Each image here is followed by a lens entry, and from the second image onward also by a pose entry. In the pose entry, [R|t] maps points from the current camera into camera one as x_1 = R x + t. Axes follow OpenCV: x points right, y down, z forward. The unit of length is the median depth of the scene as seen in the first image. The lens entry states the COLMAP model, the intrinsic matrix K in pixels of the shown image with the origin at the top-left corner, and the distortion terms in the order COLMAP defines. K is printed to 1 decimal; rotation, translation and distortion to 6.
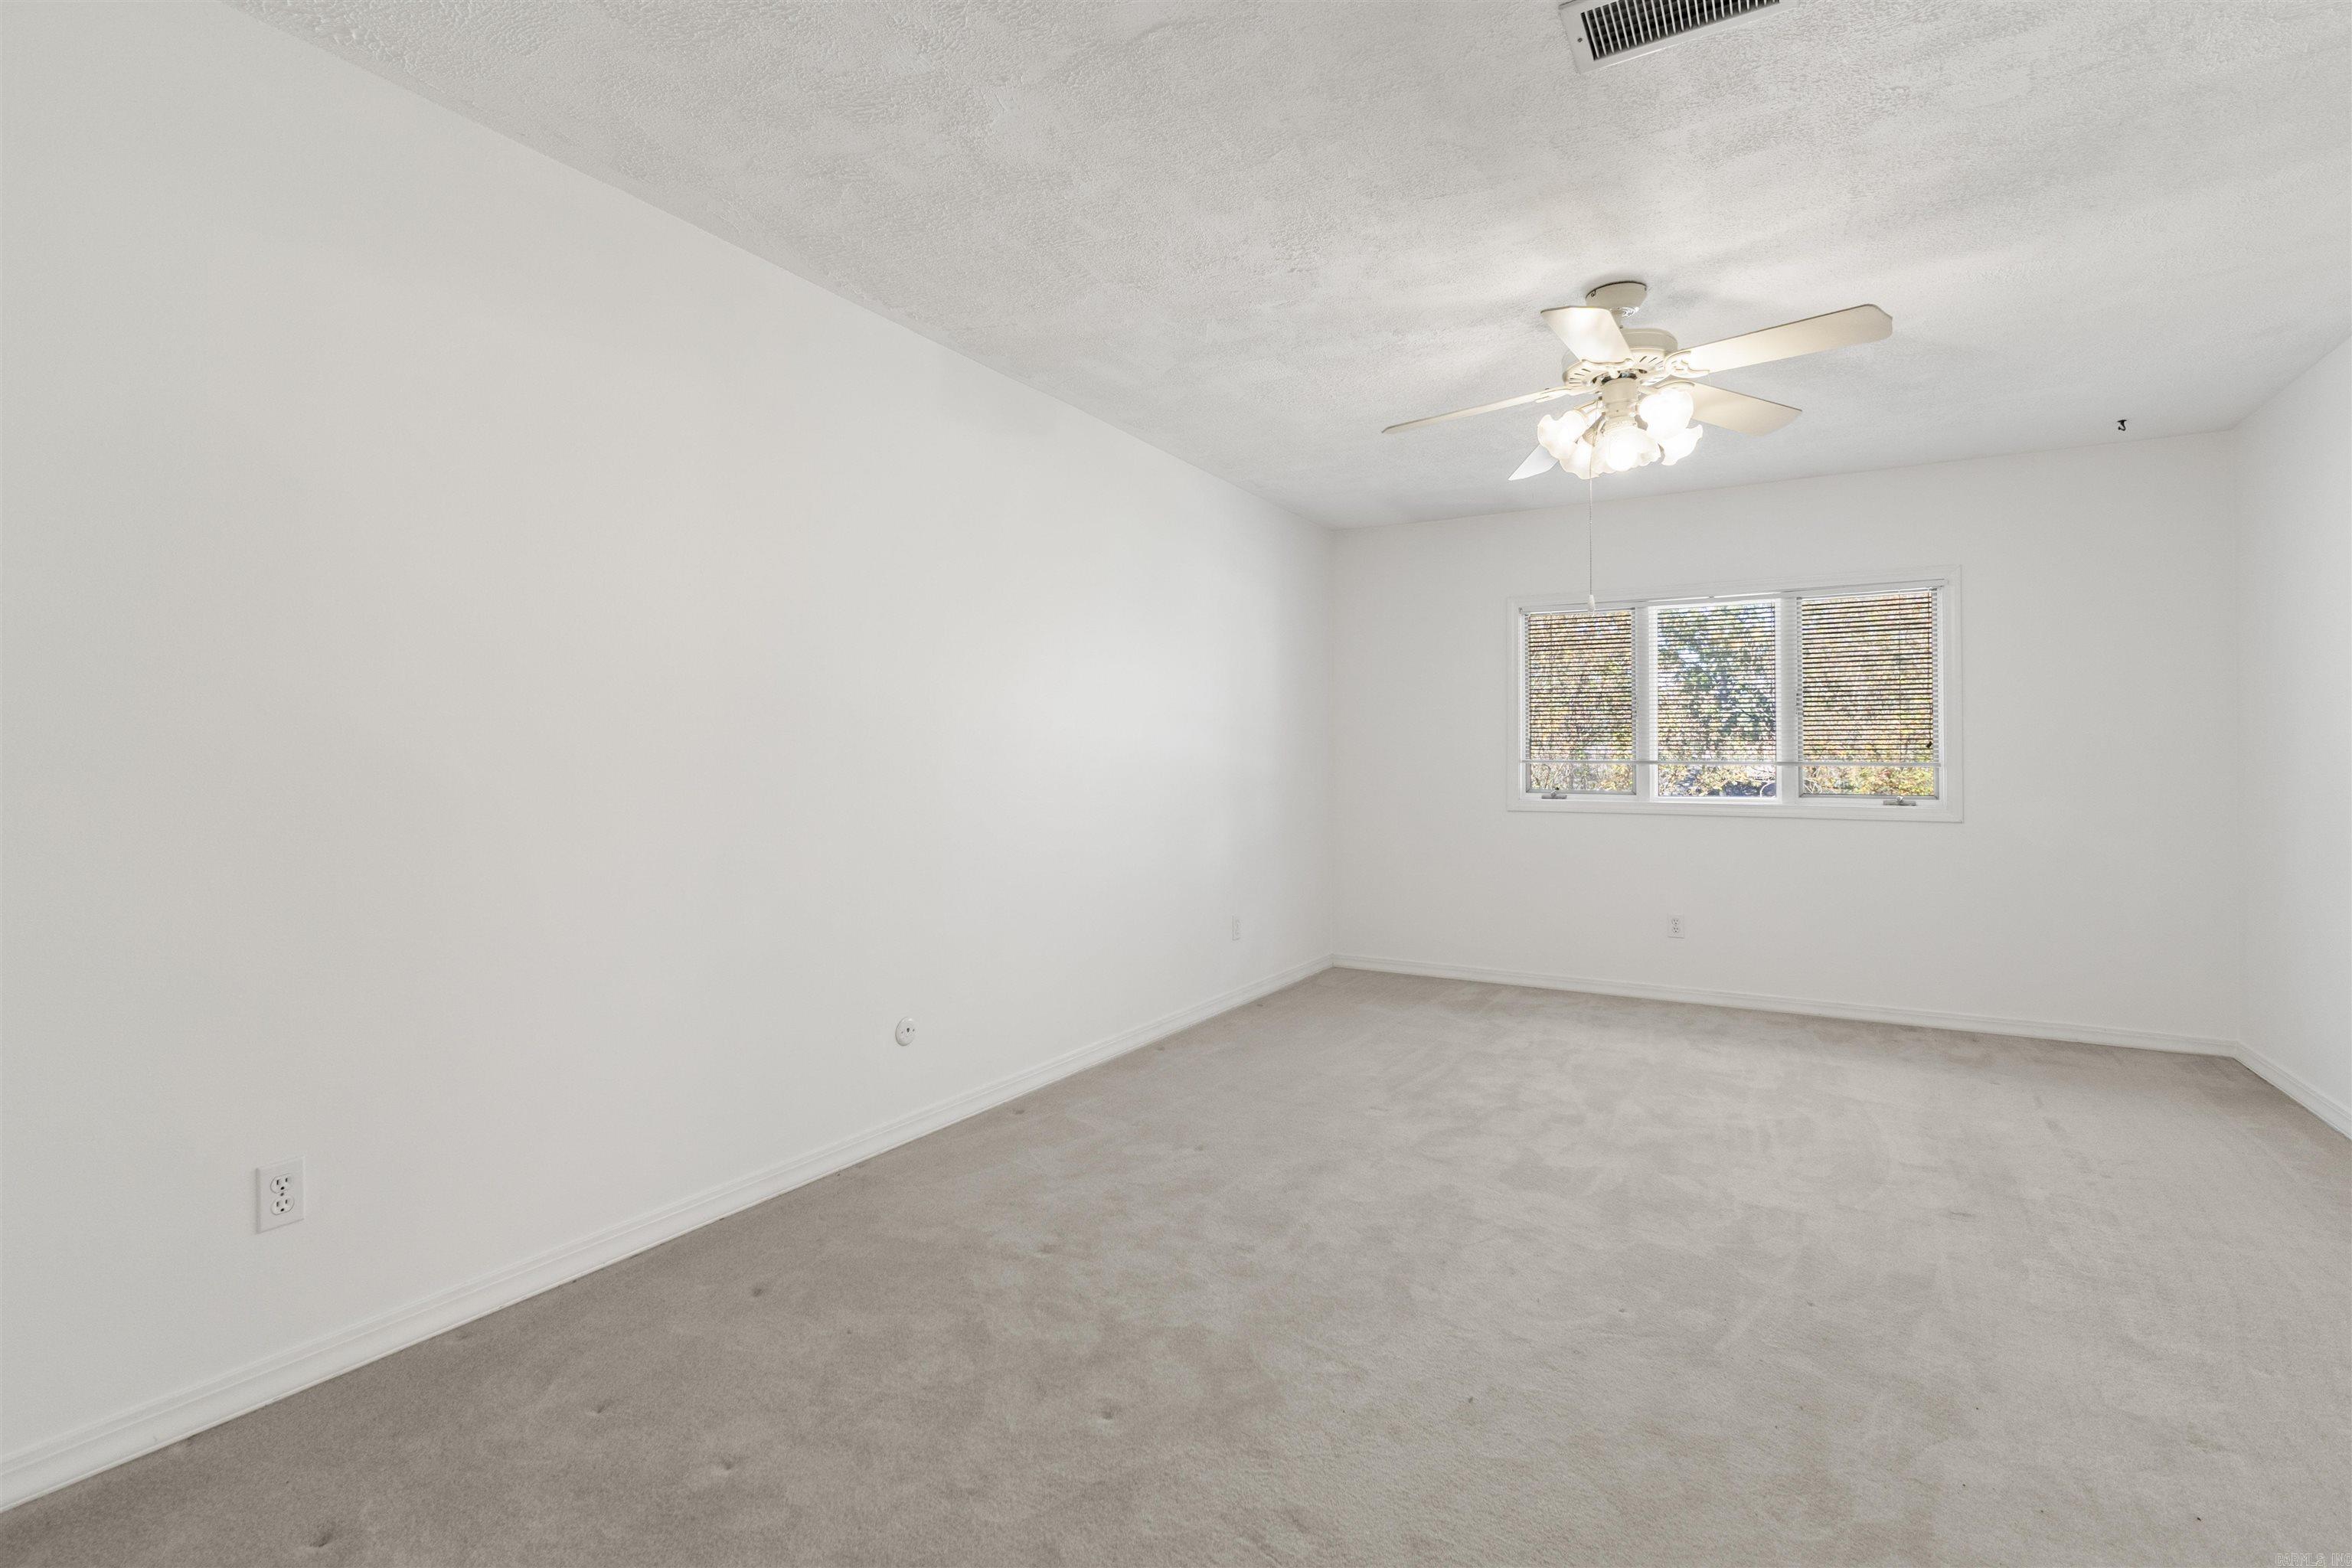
lens RADIAL K [[1089.5, 0, 1175.8], [0, 1089.5, 754.2], [0, 0, 1]] dist [-0.000038, -0.000126]
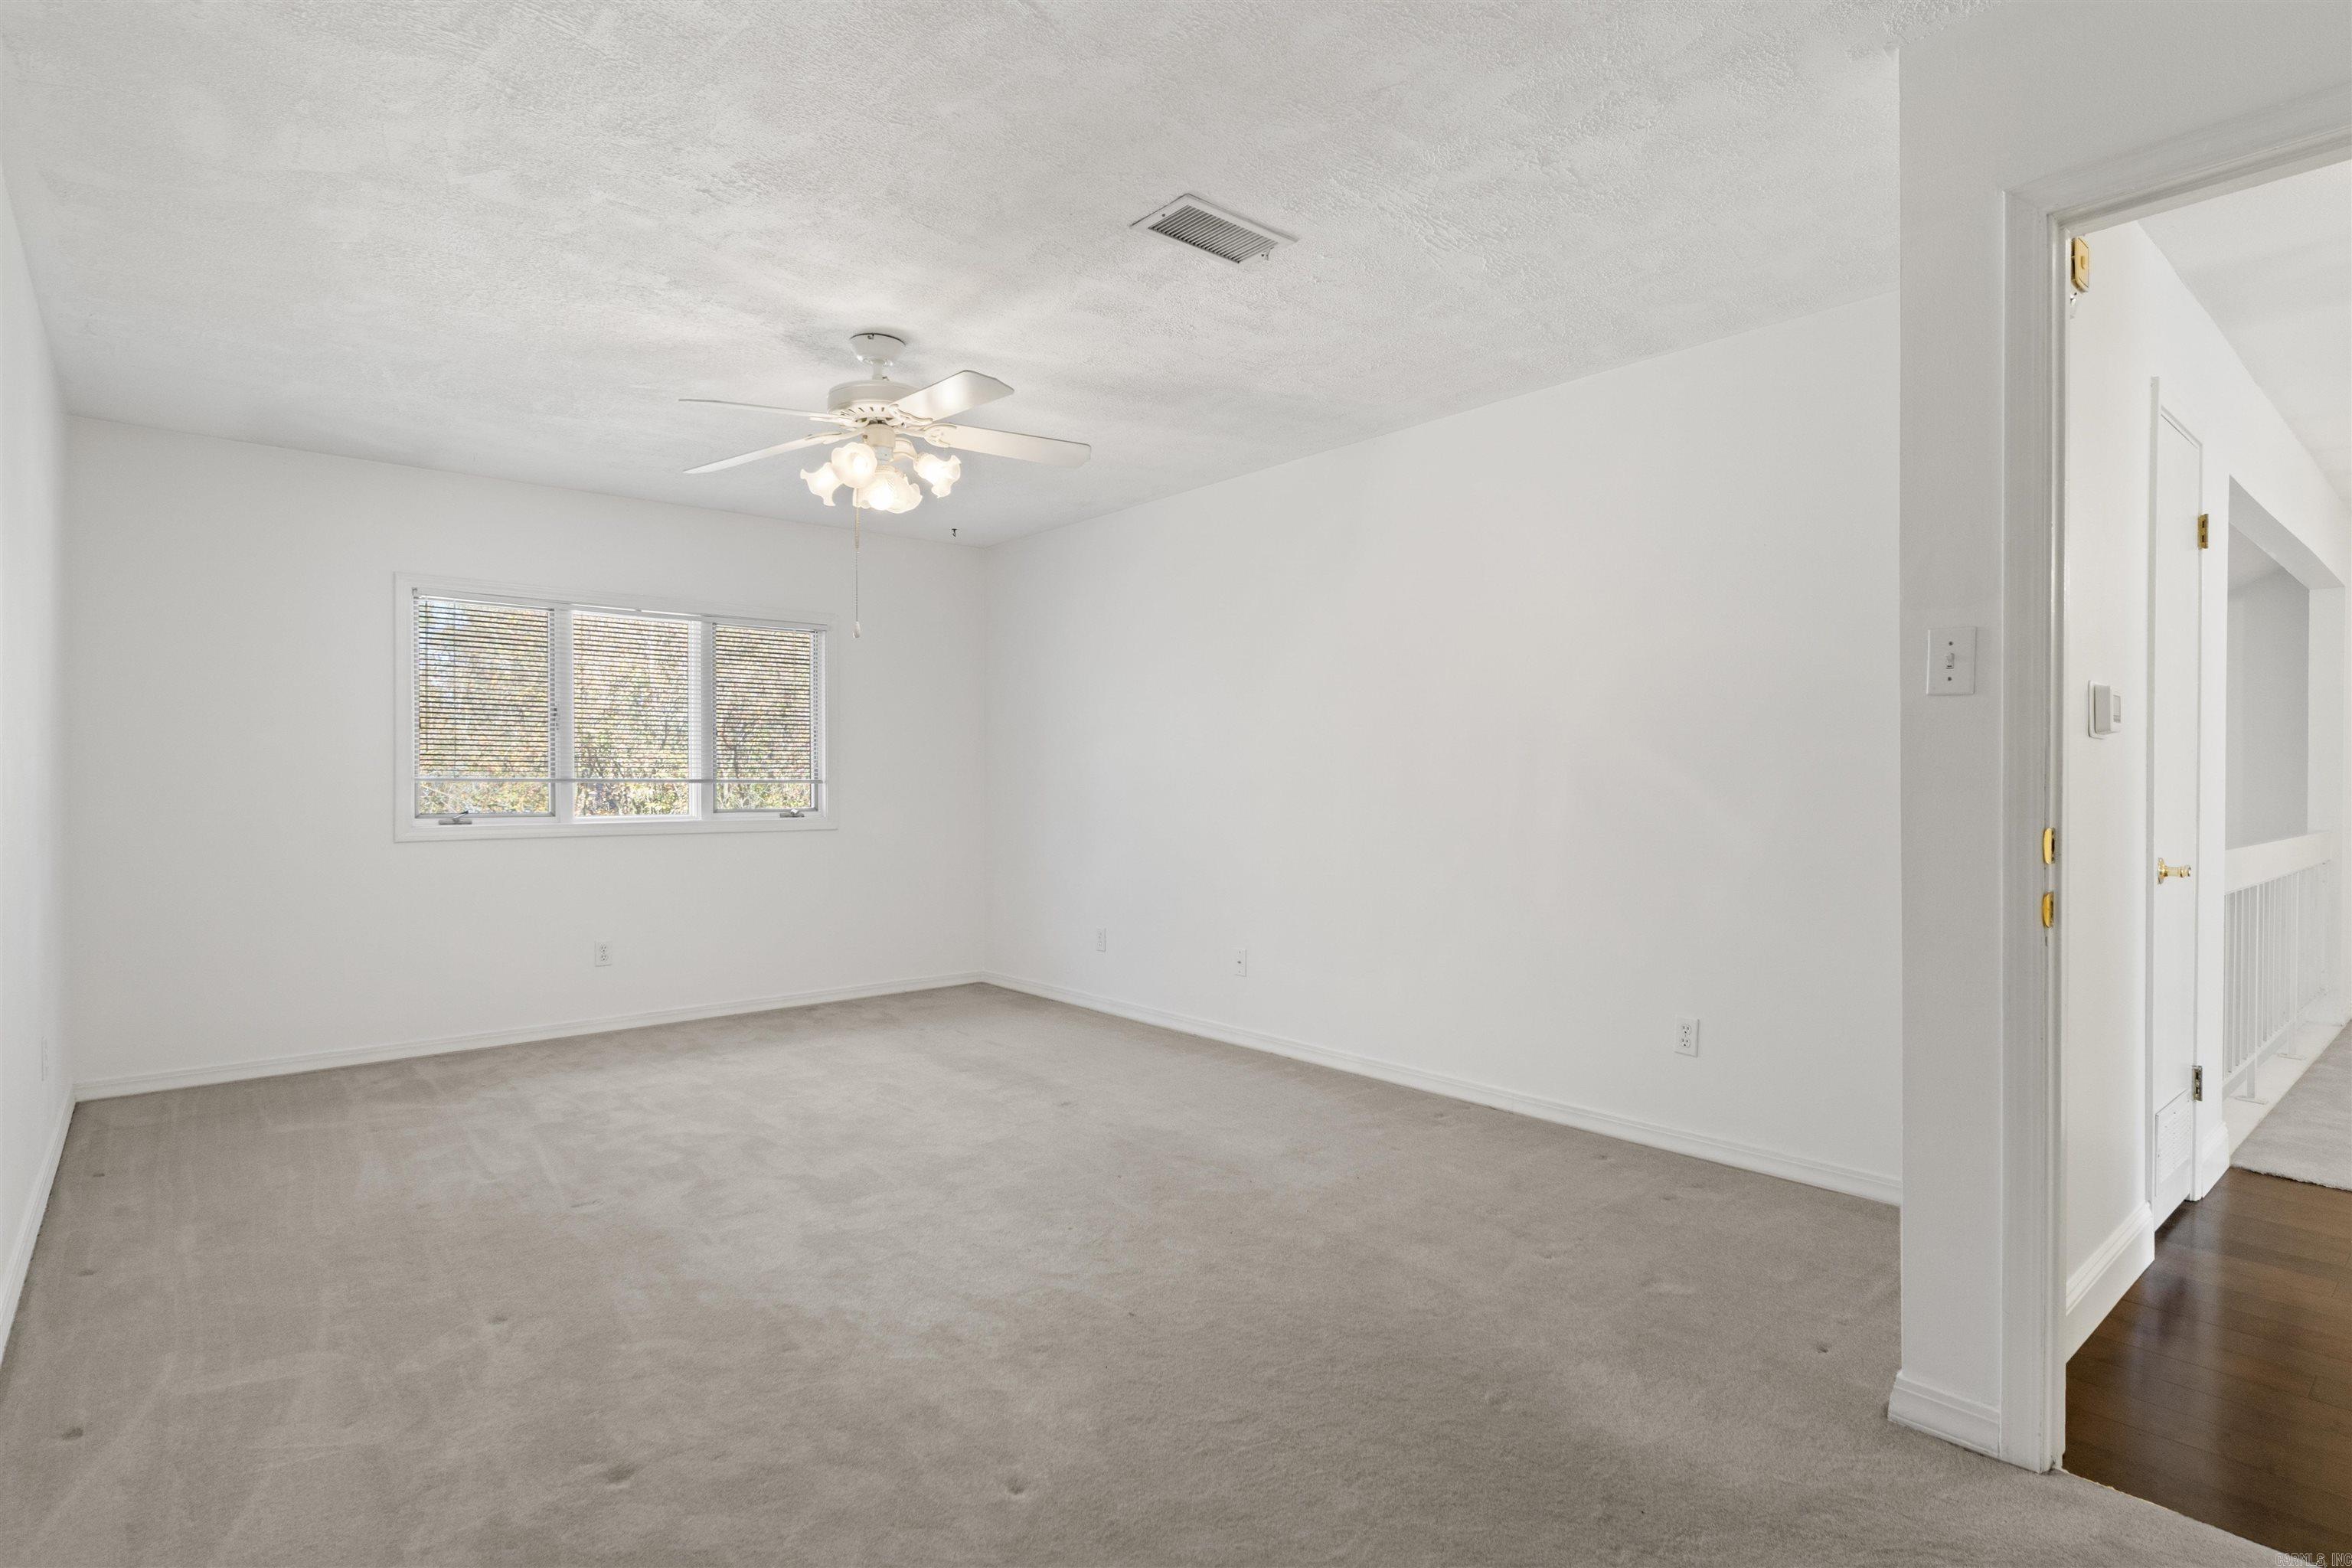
lens RADIAL K [[1175.4, 0, 1176.0], [0, 1175.4, 784.0], [0, 0, 1]] dist [0.002246, 0.000304]
pose [[0.329210, -0.006163, 0.944237, -0.500719], [-0.005048, 0.999953, 0.008287, -0.000683], [-0.944243, -0.007495, 0.329163, 0.287563]]
